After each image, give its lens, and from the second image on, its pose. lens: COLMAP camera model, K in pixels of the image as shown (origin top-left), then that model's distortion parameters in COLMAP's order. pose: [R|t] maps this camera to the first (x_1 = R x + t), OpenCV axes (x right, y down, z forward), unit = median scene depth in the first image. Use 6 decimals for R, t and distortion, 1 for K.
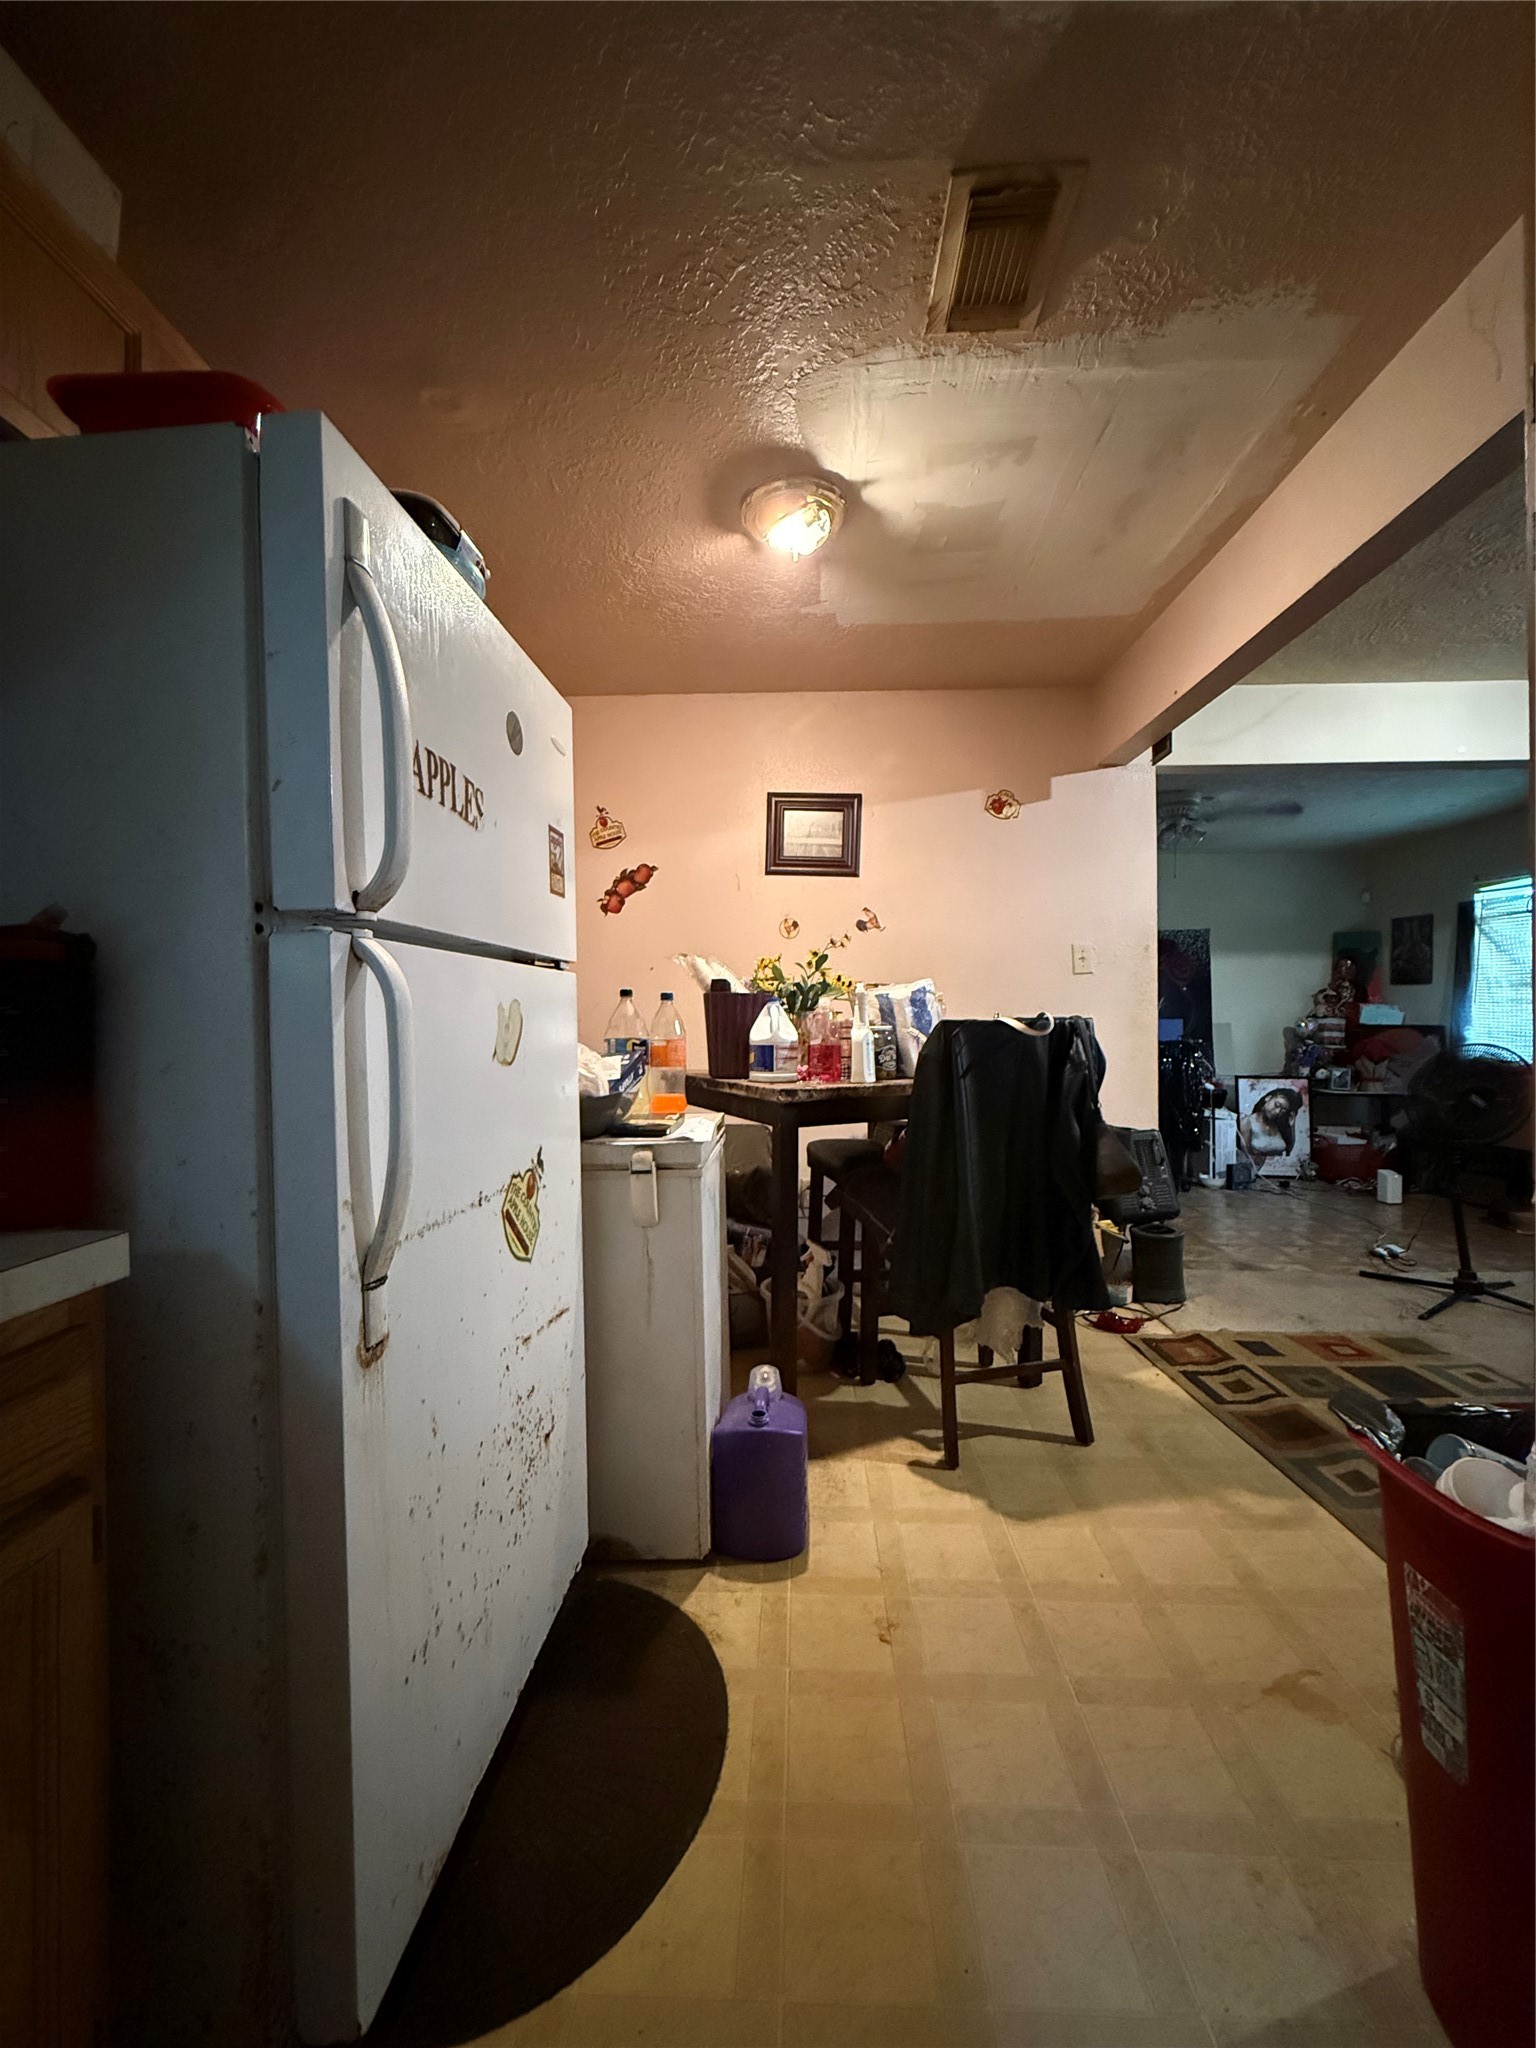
lens RADIAL K [[824.0, 0, 765.2], [0, 824.0, 1025.2], [0, 0, 1]] dist [0.000681, -0.000045]
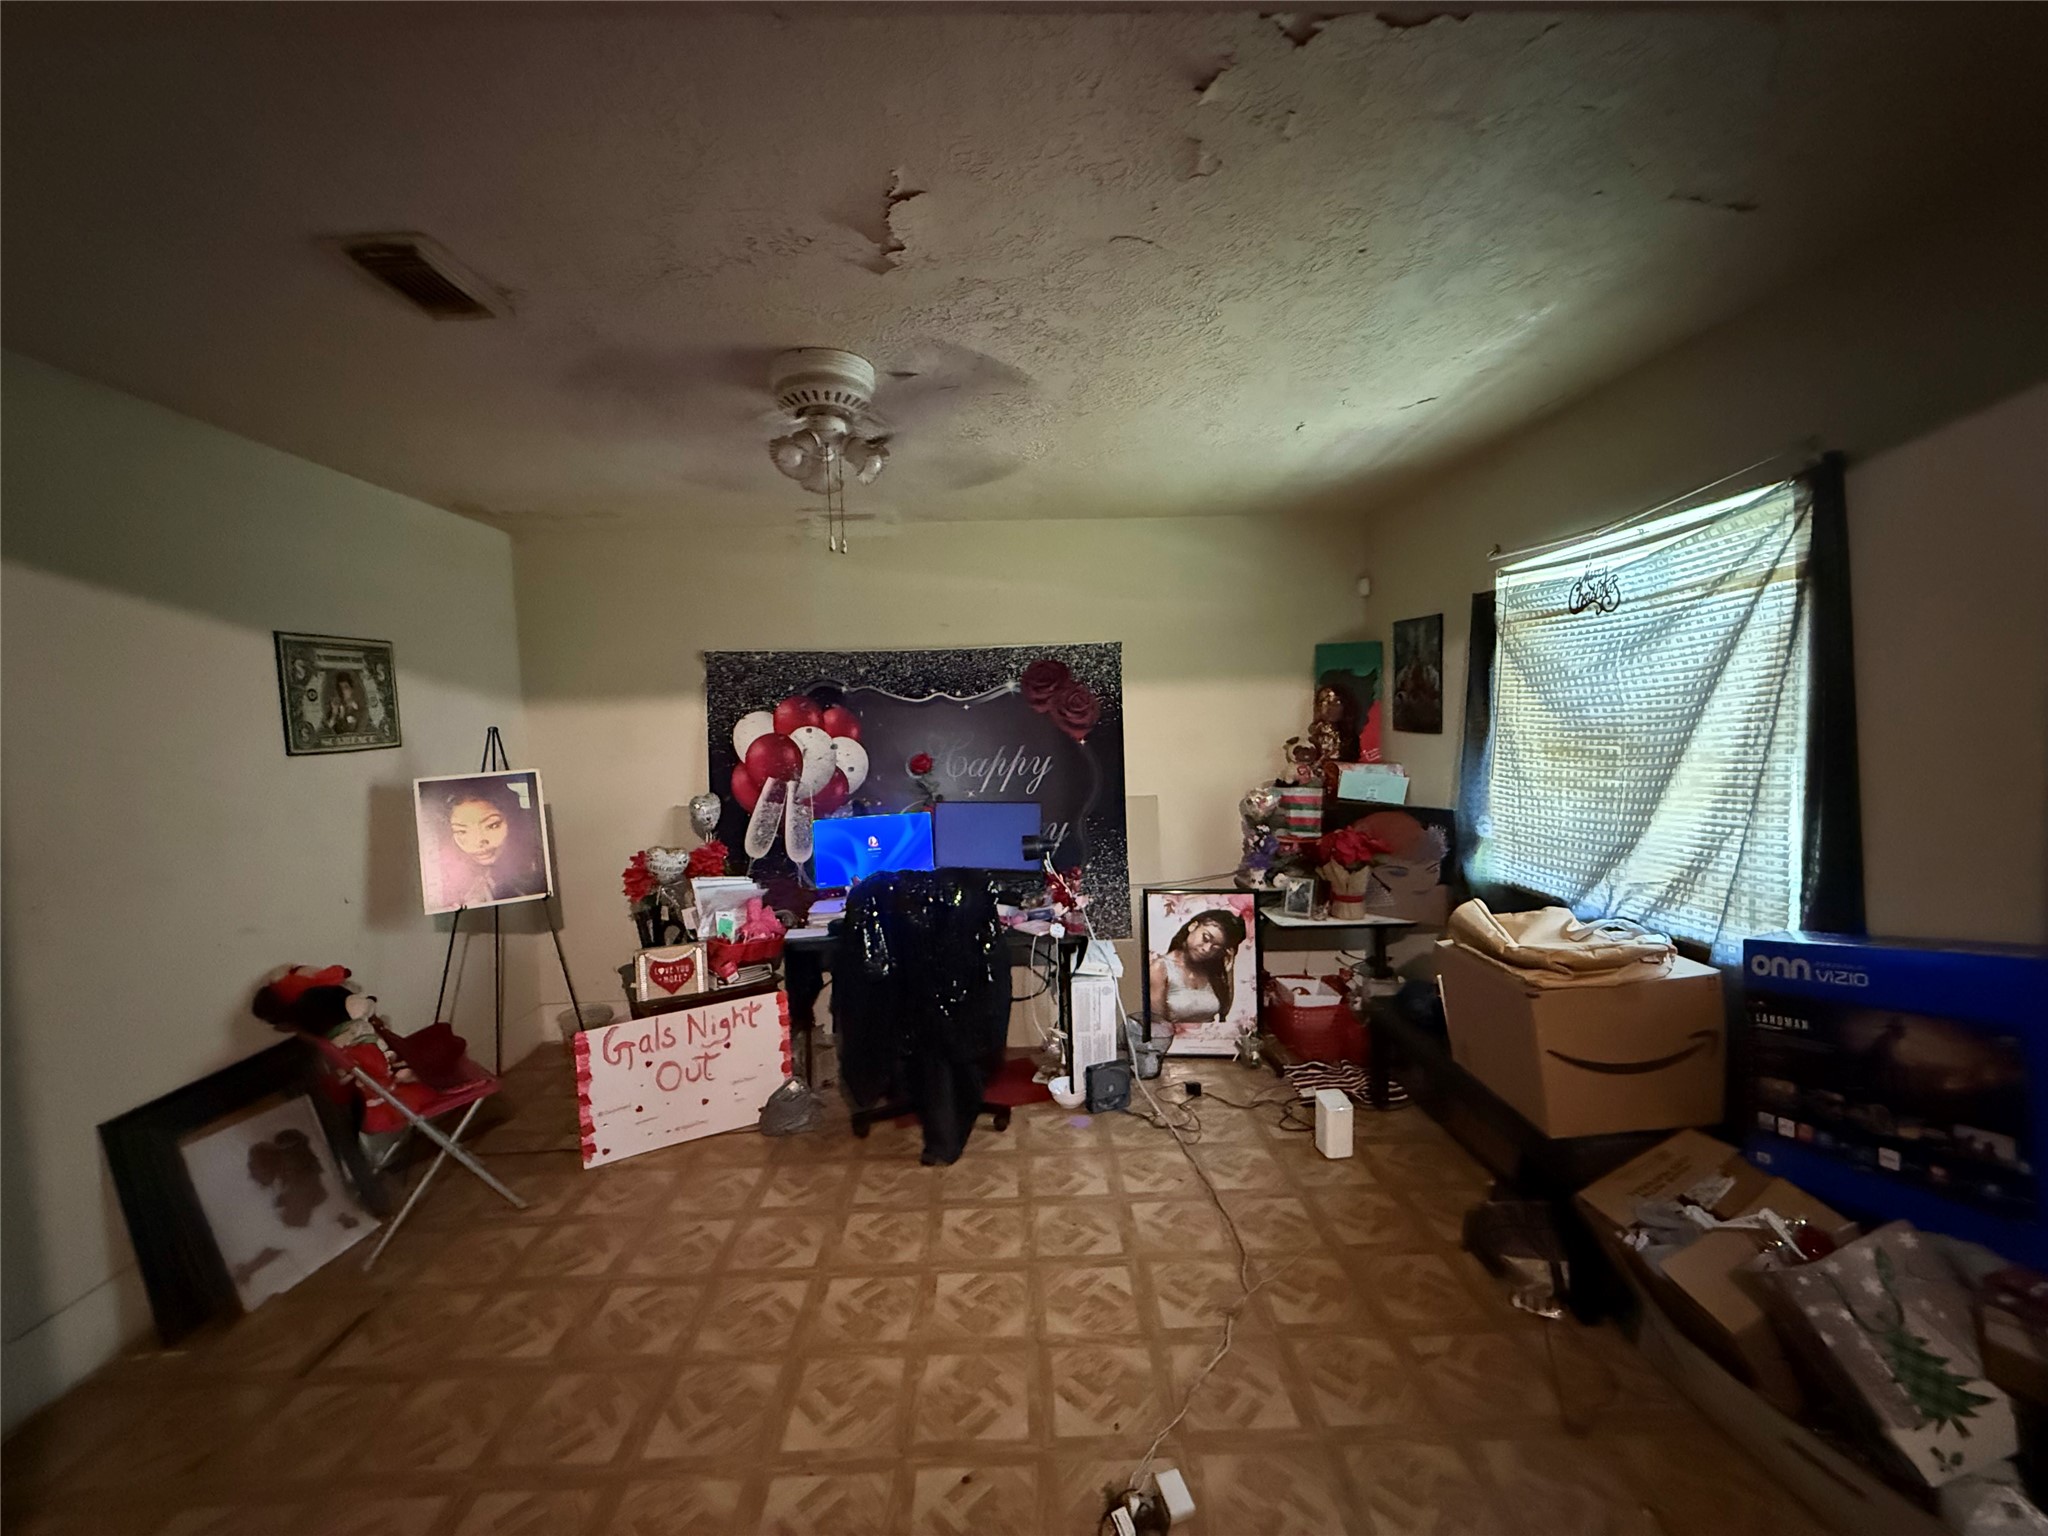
lens RADIAL K [[824.0, 0, 1025.6], [0, 824.0, 772.9], [0, 0, 1]] dist [0.000681, -0.000045]
pose [[0.996553, -0.032408, 0.076366, 0.448085], [0.027720, 0.997711, 0.061674, -0.064368], [-0.078190, -0.059344, 0.995171, 0.419373]]
